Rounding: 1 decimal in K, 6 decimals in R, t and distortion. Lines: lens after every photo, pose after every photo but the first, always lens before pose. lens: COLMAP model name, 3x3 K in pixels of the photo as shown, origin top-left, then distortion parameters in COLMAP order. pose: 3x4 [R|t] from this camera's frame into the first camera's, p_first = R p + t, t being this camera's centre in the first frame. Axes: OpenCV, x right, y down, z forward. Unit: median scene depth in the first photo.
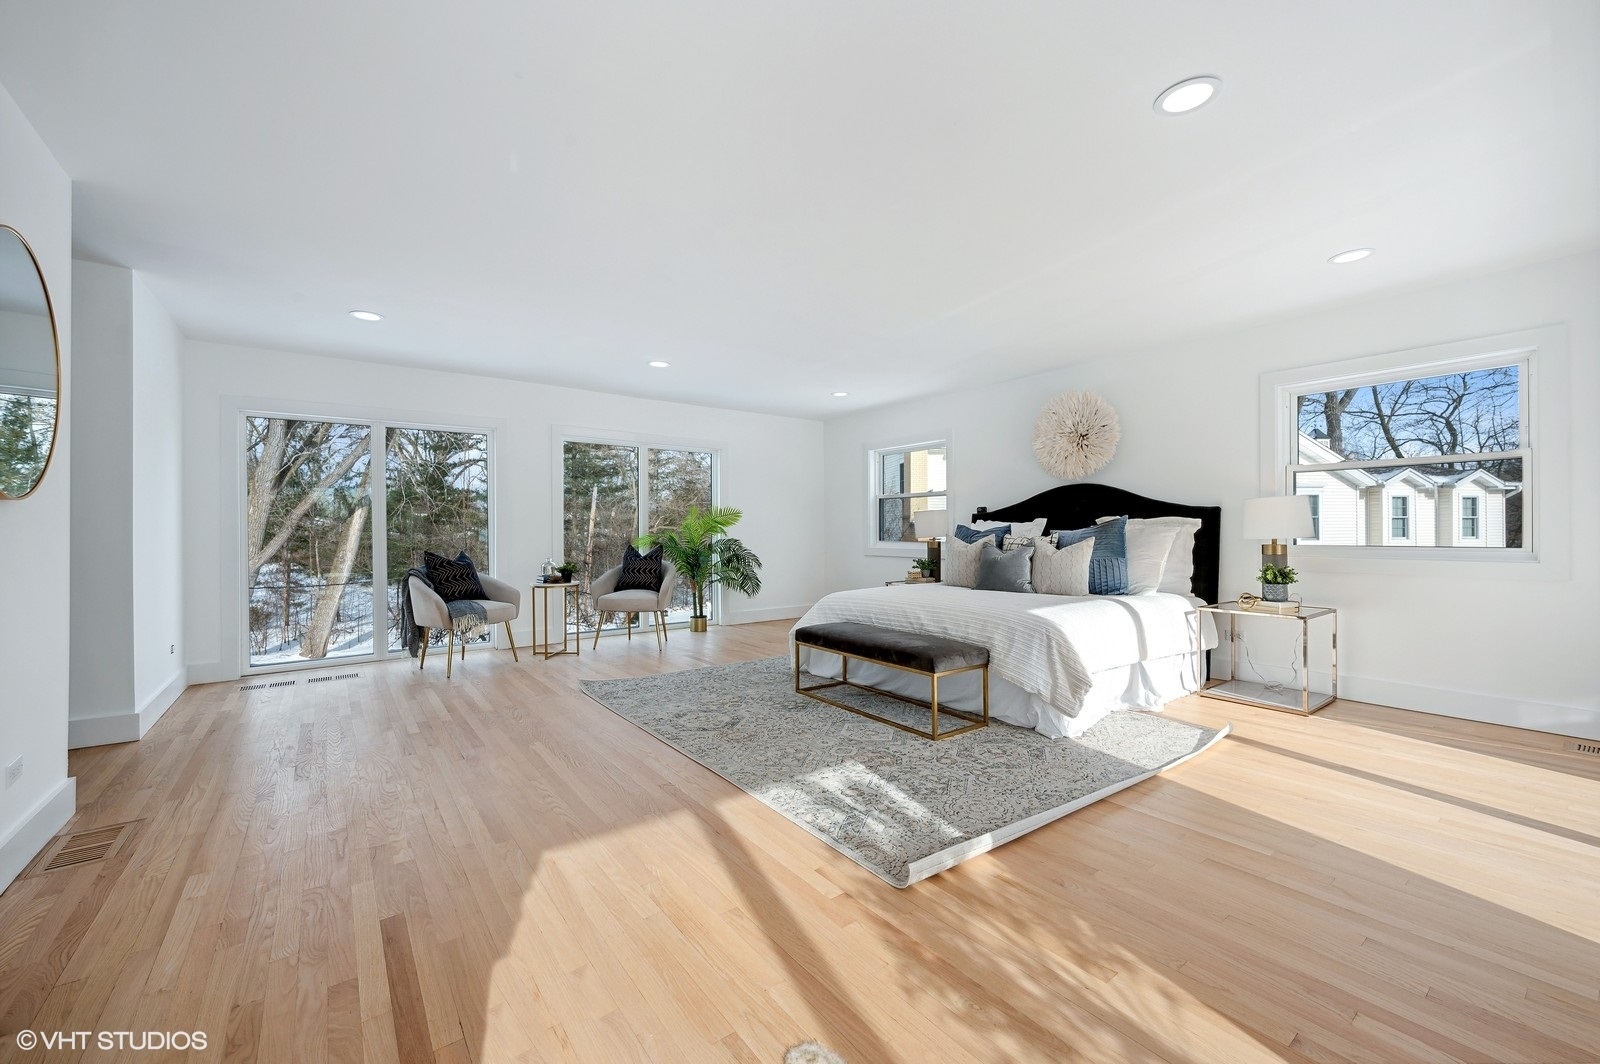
lens RADIAL K [[643.6, 0, 804.6], [0, 643.6, 535.5], [0, 0, 1]] dist [-0.002560, -0.000211]
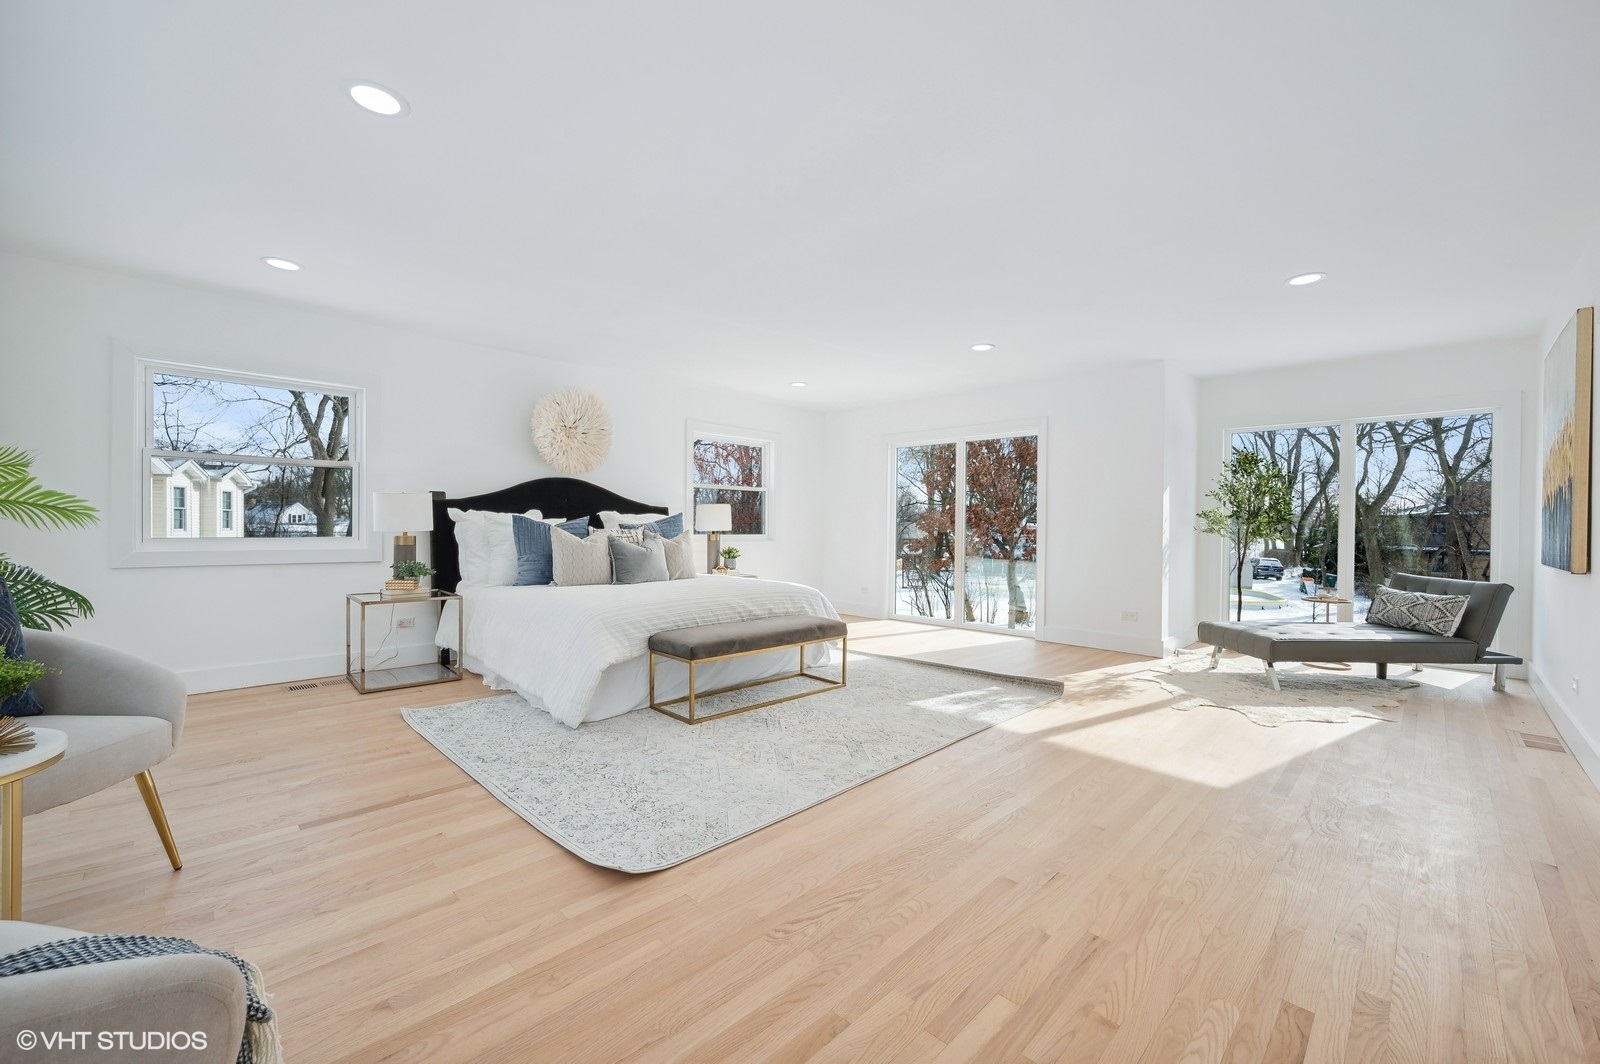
lens RADIAL K [[643.6, 0, 804.9], [0, 643.6, 531.2], [0, 0, 1]] dist [-0.002560, -0.000211]
pose [[-0.151429, -0.003522, 0.988462, -0.880794], [-0.003318, 0.999990, 0.003055, 0.000110], [-0.988463, -0.002817, -0.151439, 1.051336]]
